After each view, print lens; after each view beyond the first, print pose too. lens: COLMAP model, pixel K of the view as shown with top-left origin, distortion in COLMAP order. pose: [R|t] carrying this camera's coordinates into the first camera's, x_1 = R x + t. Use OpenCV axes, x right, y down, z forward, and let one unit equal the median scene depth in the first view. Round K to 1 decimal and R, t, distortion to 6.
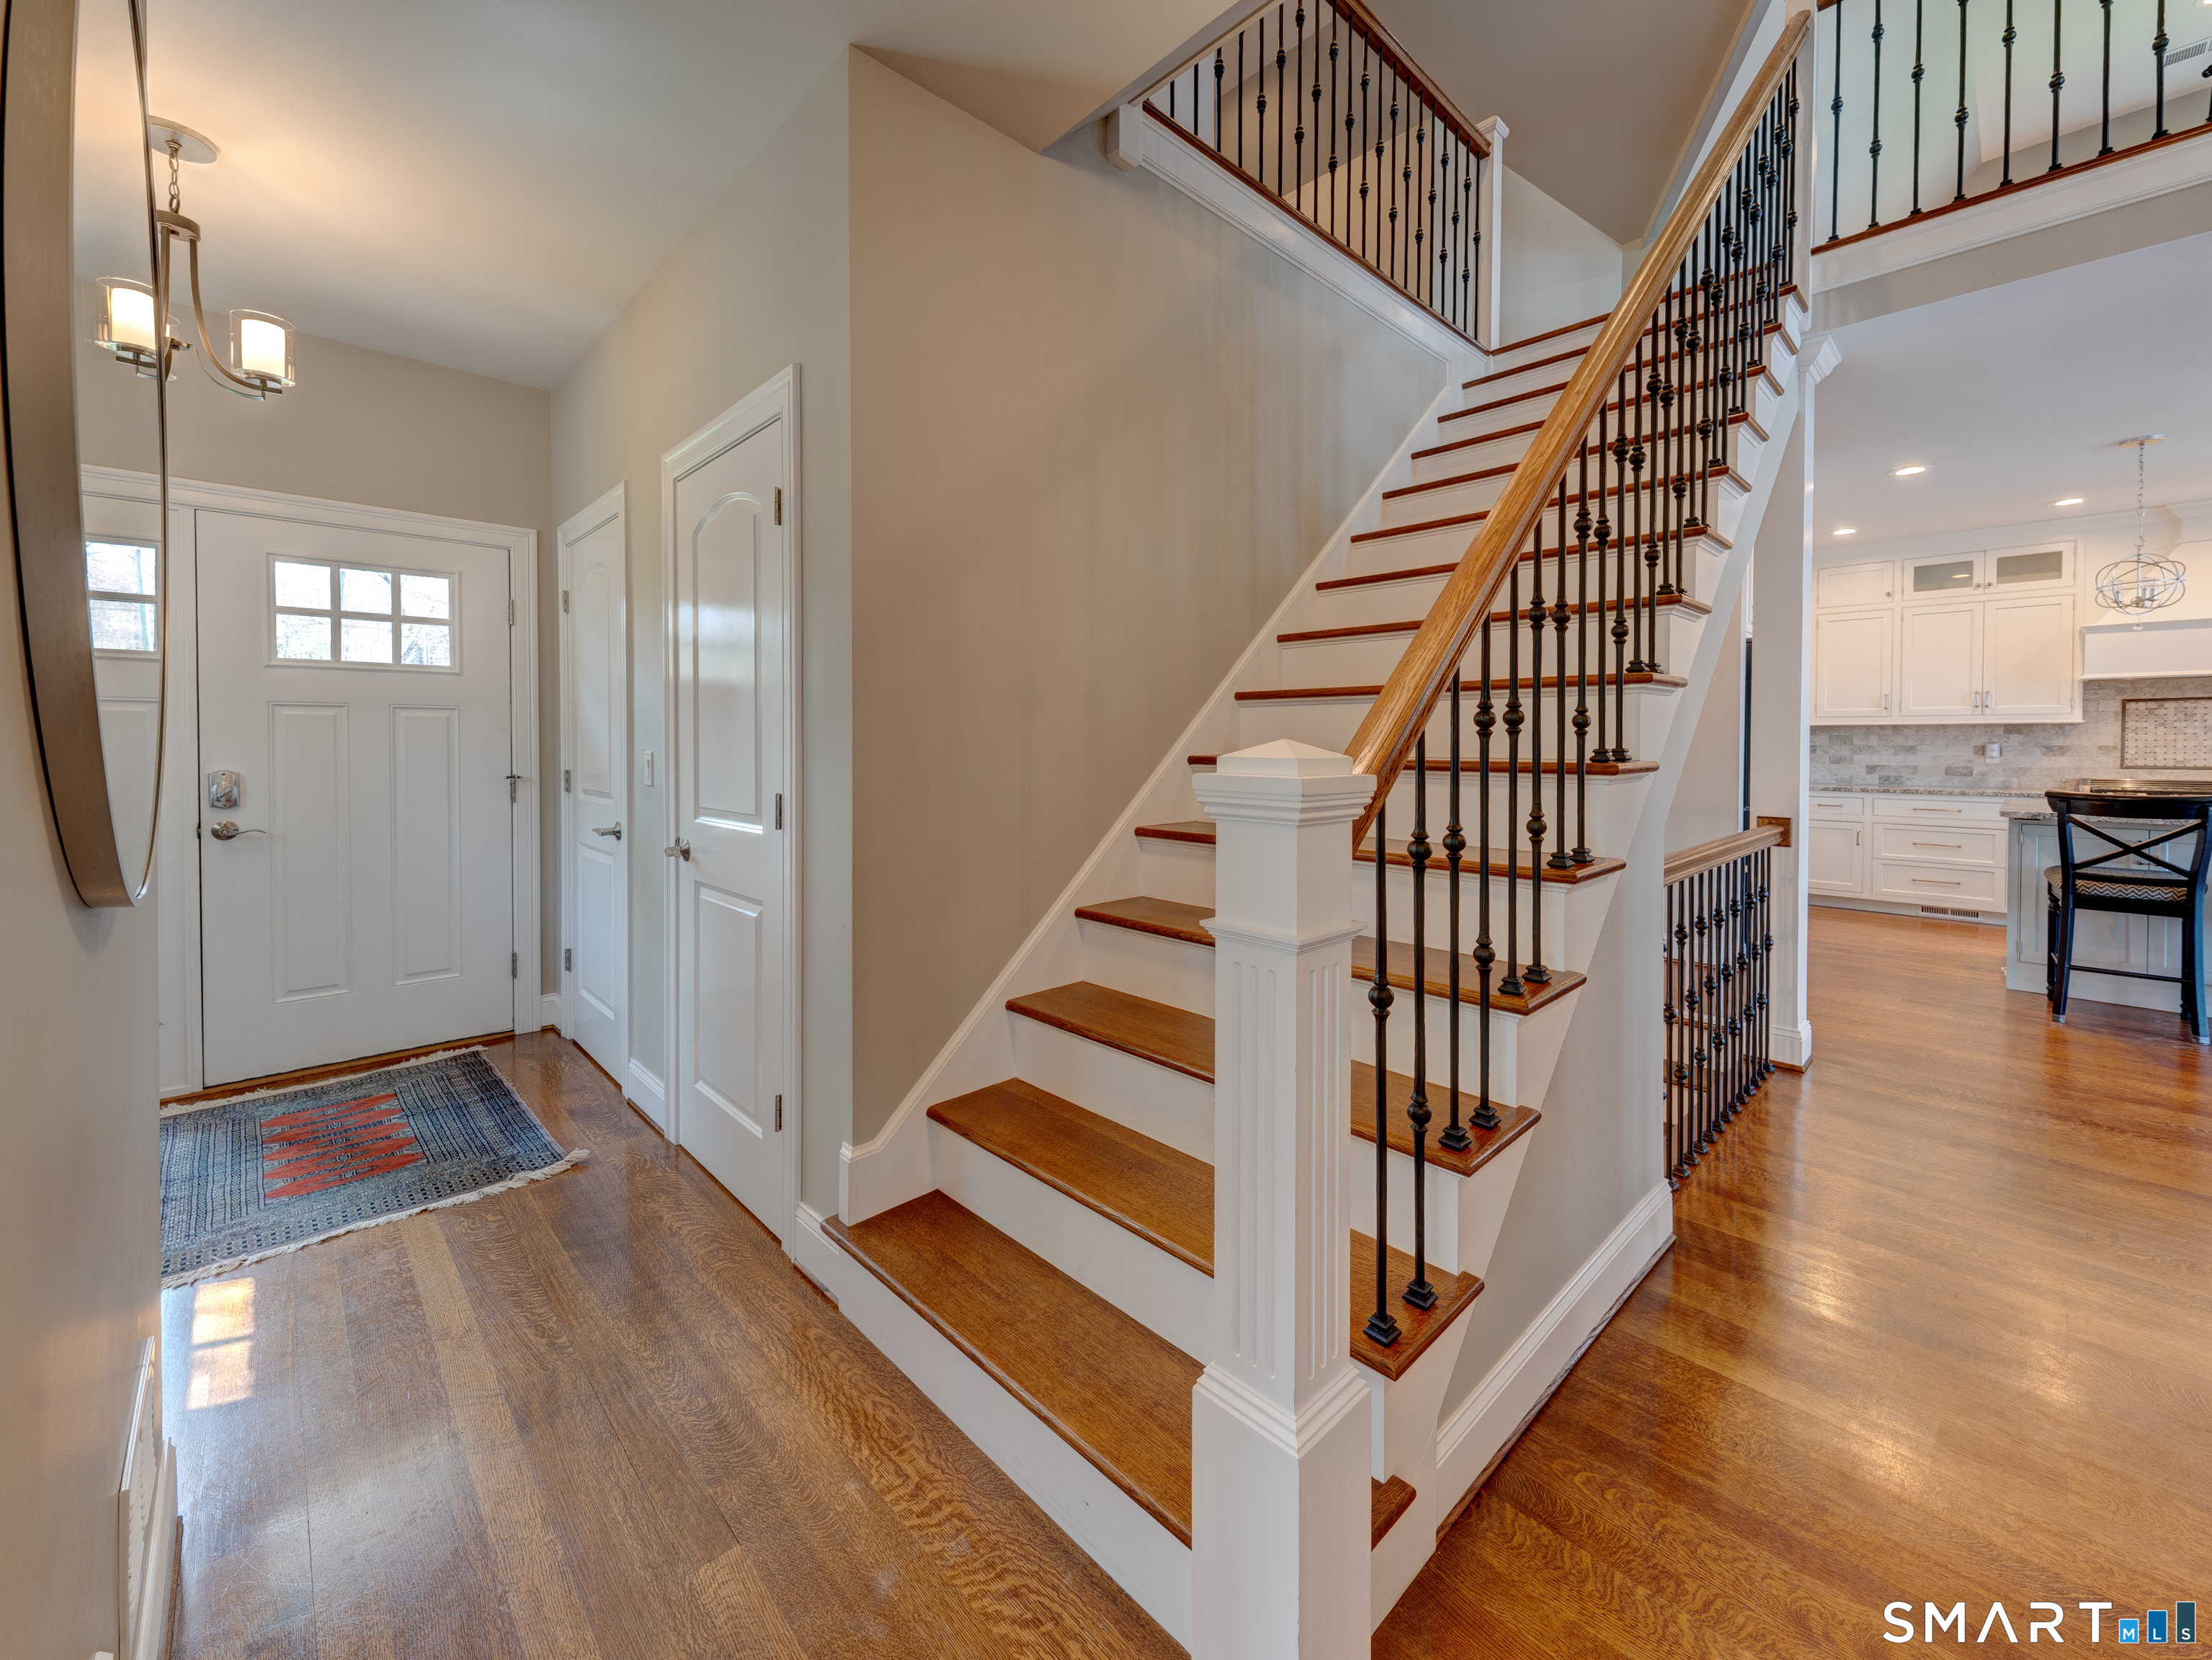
lens RADIAL K [[884.1, 0, 1127.5], [0, 884.1, 755.0], [0, 0, 1]] dist [0.006894, -0.001728]
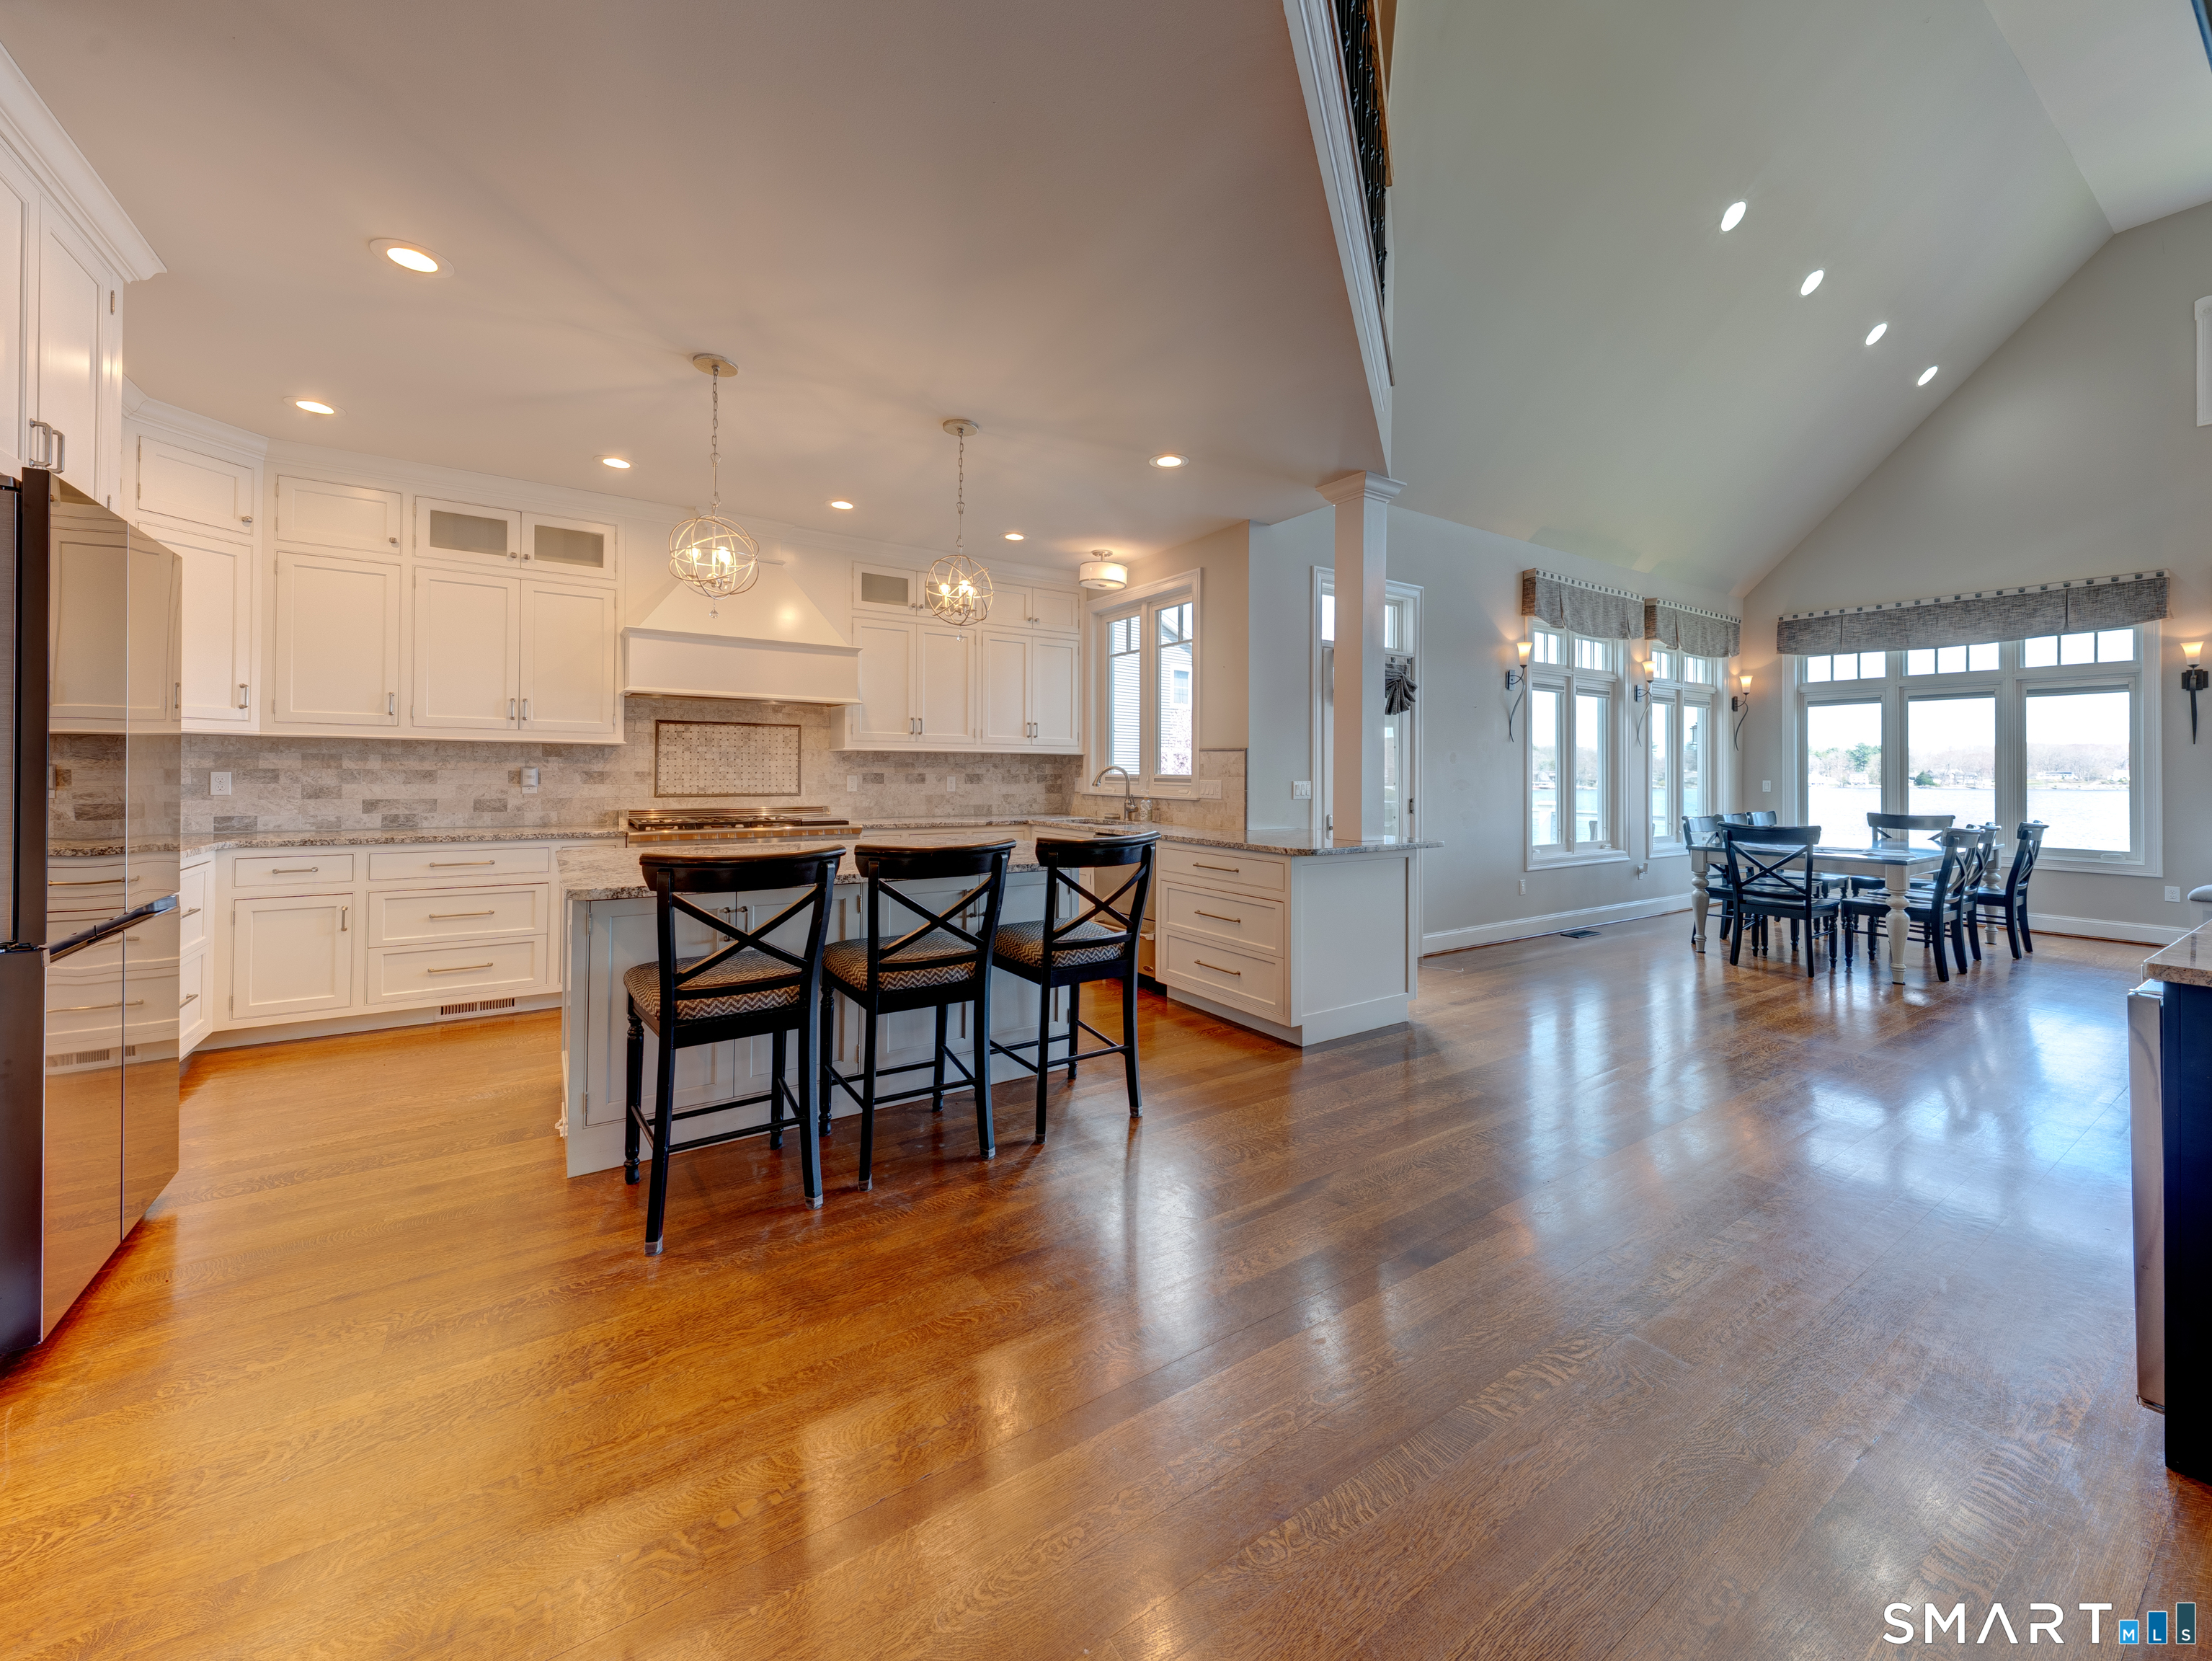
lens RADIAL K [[843.3, 0, 1105.7], [0, 843.3, 770.2], [0, 0, 1]] dist [0.010604, -0.002904]
pose [[0.182962, 0.004493, 0.983110, 0.352517], [0.004528, 0.999975, -0.005413, -0.005183], [-0.983110, 0.005442, 0.182937, 0.385110]]
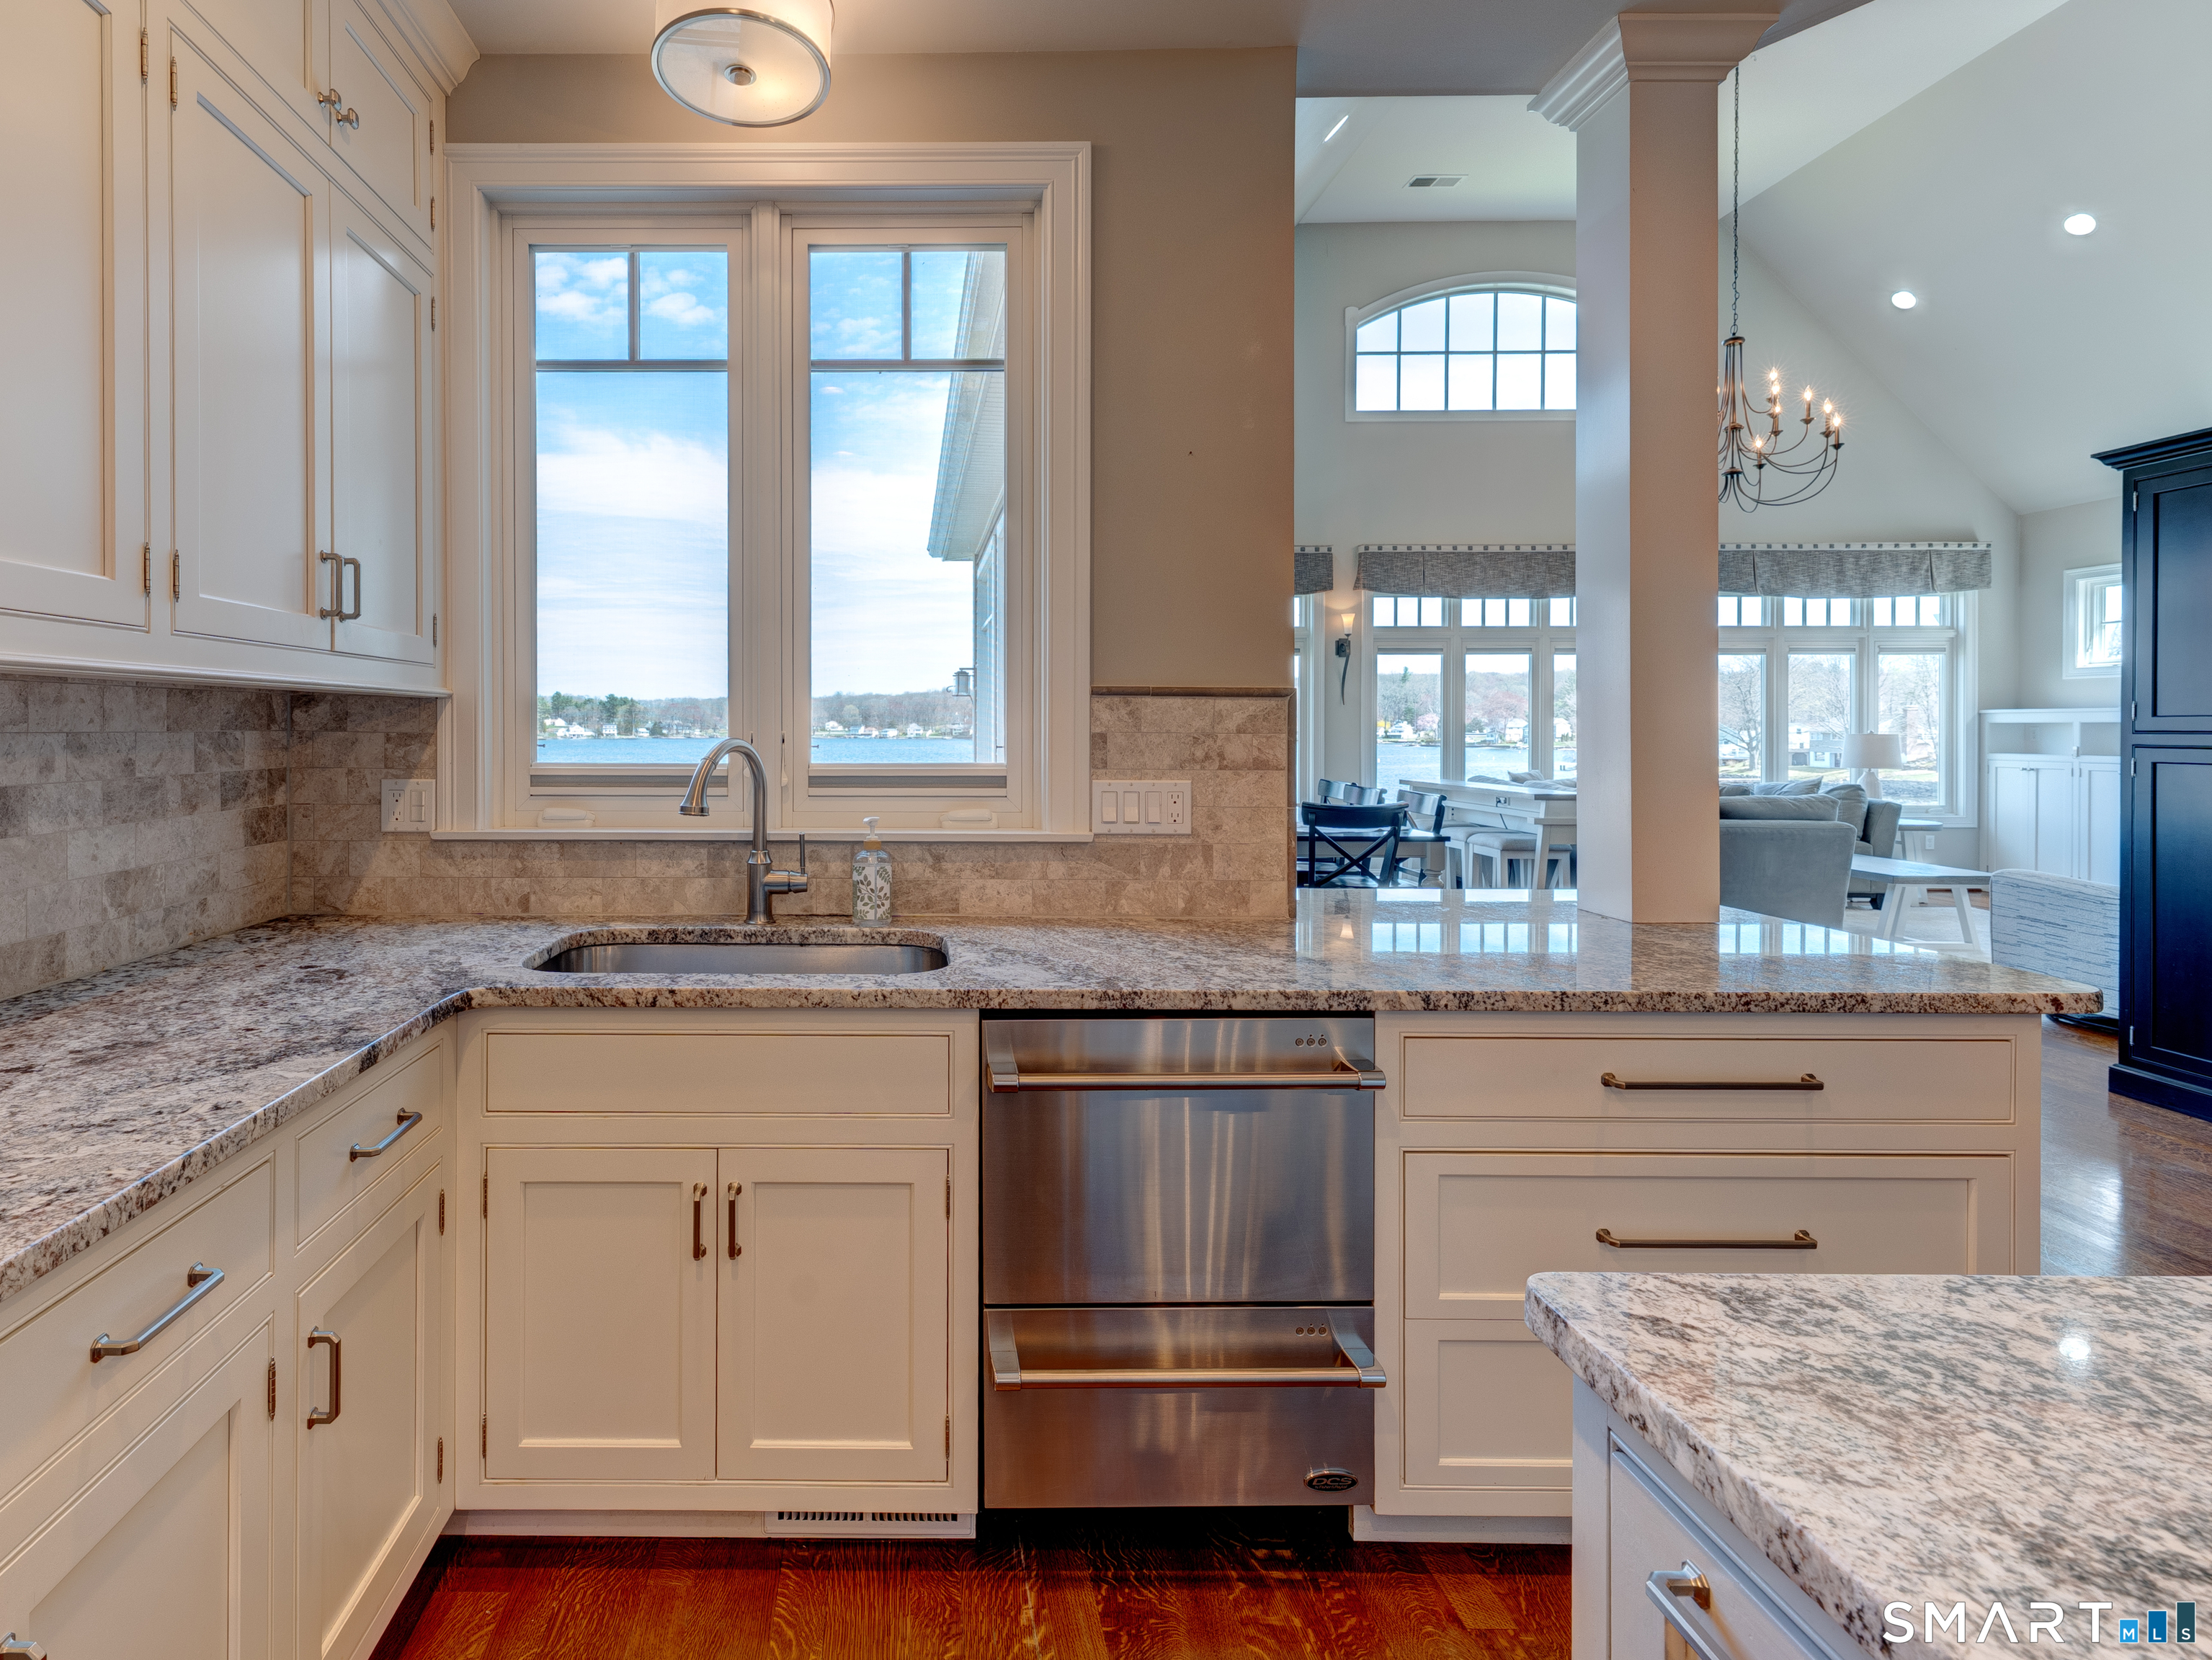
lens RADIAL K [[1085.0, 0, 888.3], [0, 1085.0, 731.8], [0, 0, 1]] dist [0.015062, -0.000316]
pose [[-0.712335, -0.001155, 0.701838, 0.989187], [0.008990, 0.999902, 0.010770, -0.020385], [-0.701782, 0.013981, -0.712255, 0.752481]]
